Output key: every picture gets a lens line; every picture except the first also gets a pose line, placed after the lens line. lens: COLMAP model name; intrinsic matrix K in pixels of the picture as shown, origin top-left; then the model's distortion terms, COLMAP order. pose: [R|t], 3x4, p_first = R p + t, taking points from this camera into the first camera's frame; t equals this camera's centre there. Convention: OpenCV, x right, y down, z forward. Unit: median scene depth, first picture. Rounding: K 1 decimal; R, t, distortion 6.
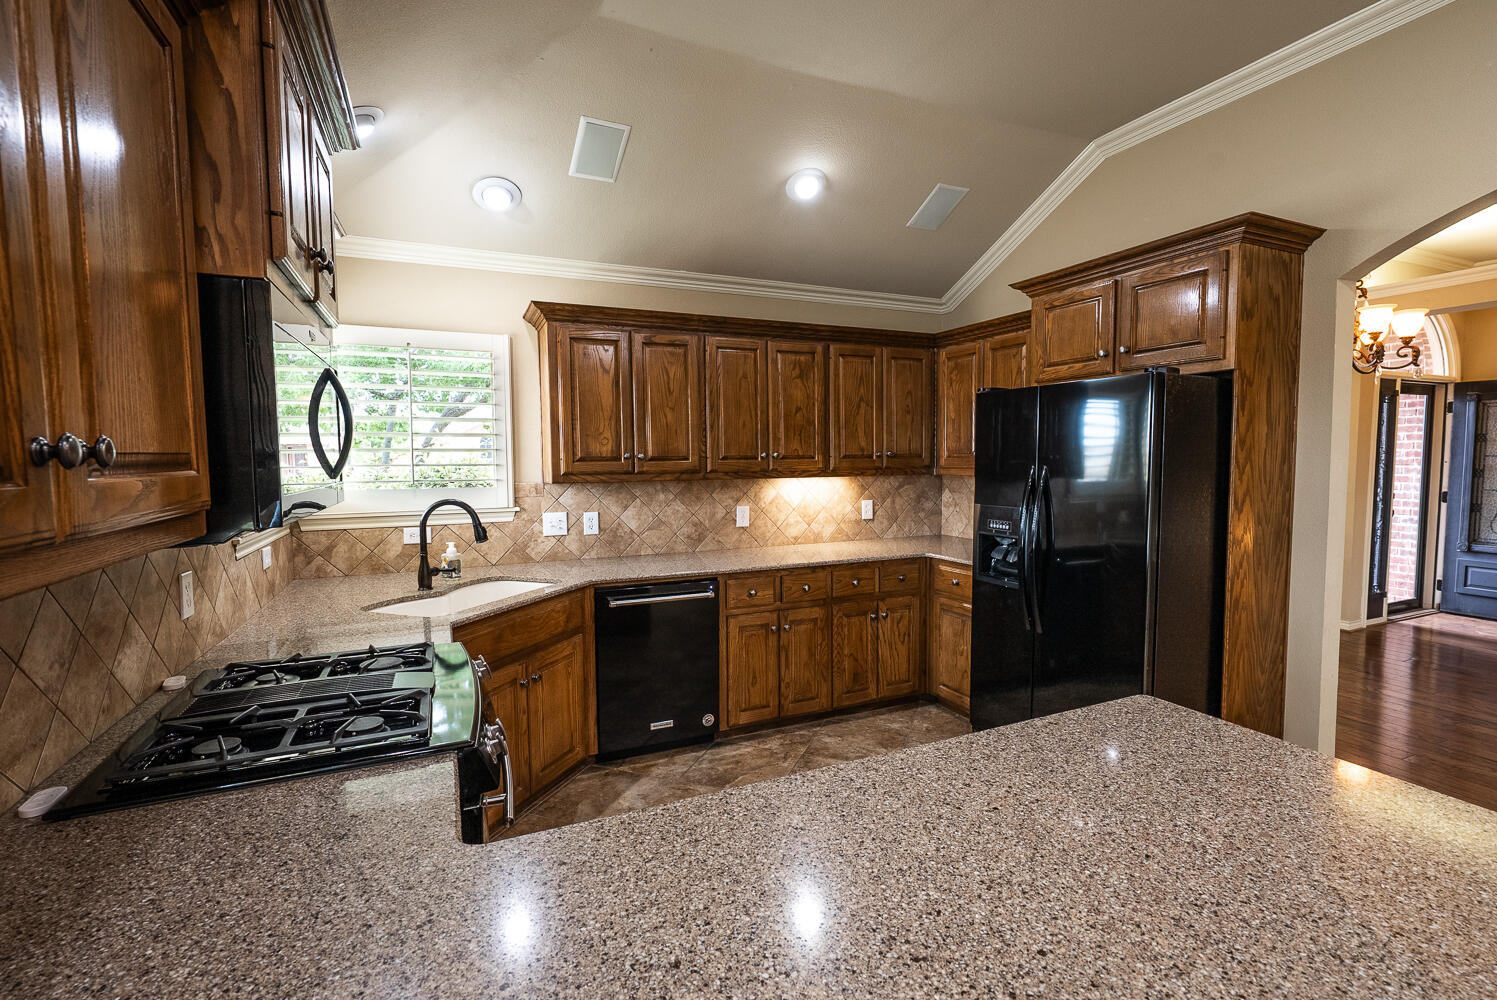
lens RADIAL K [[678.9, 0, 750.4], [0, 678.9, 495.0], [0, 0, 1]] dist [-0.008442, 0.006163]
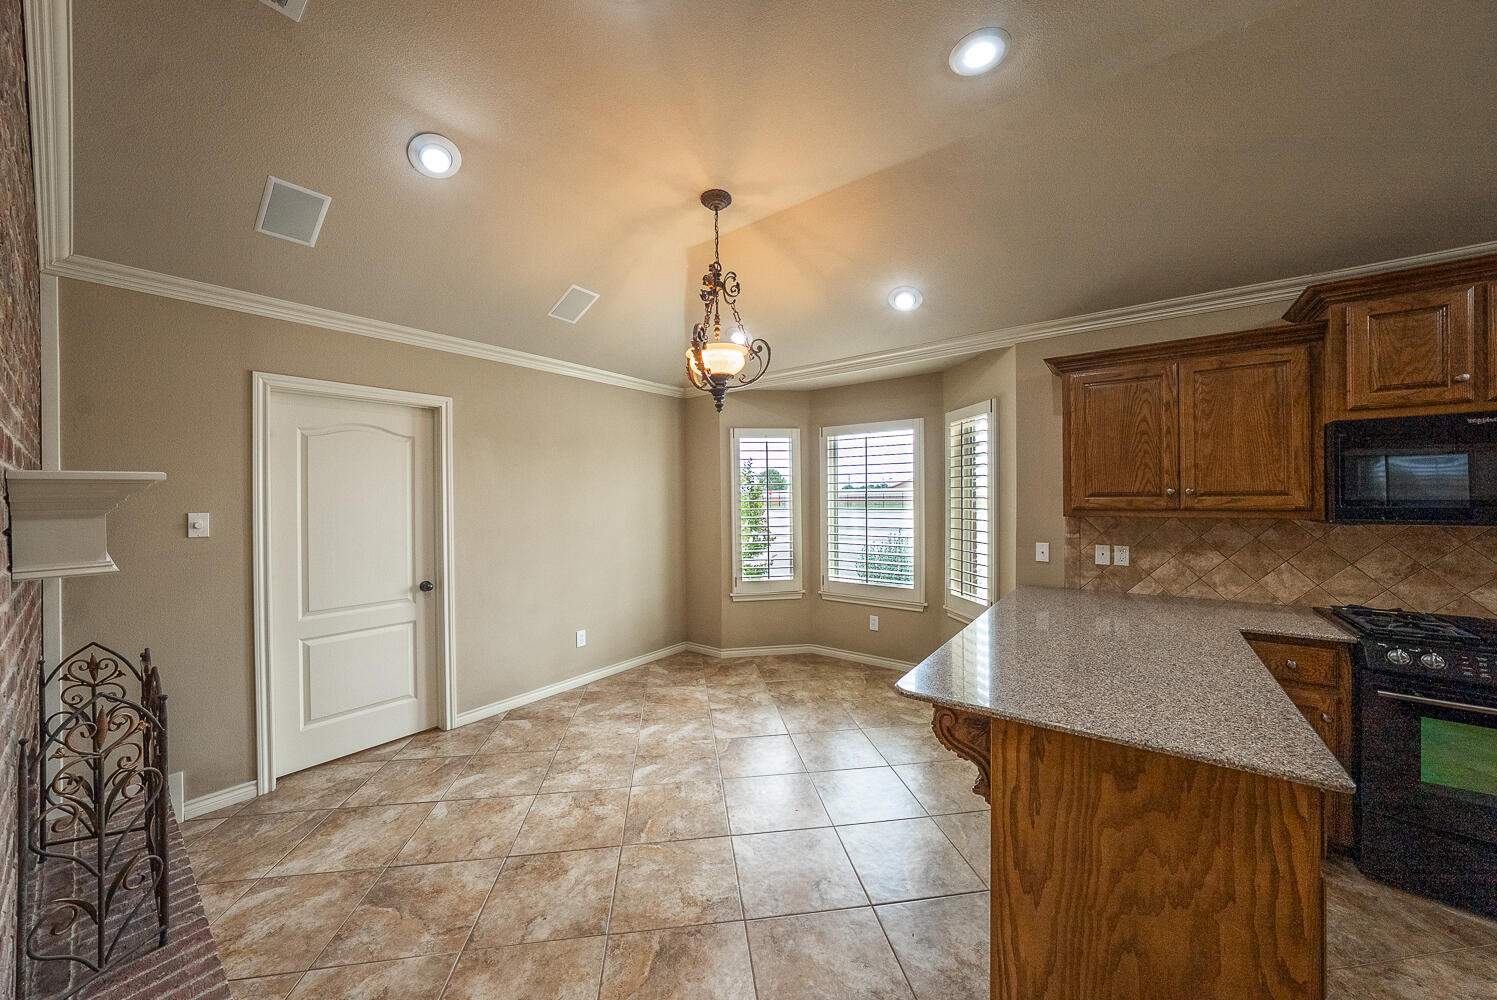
lens RADIAL K [[518.3, 0, 751.7], [0, 518.3, 497.0], [0, 0, 1]] dist [-0.030903, 0.007231]
pose [[-0.877958, 0.016955, -0.478437, 0.690440], [-0.012442, 0.998227, 0.058208, -0.038154], [0.478575, 0.057057, -0.876191, 0.530773]]
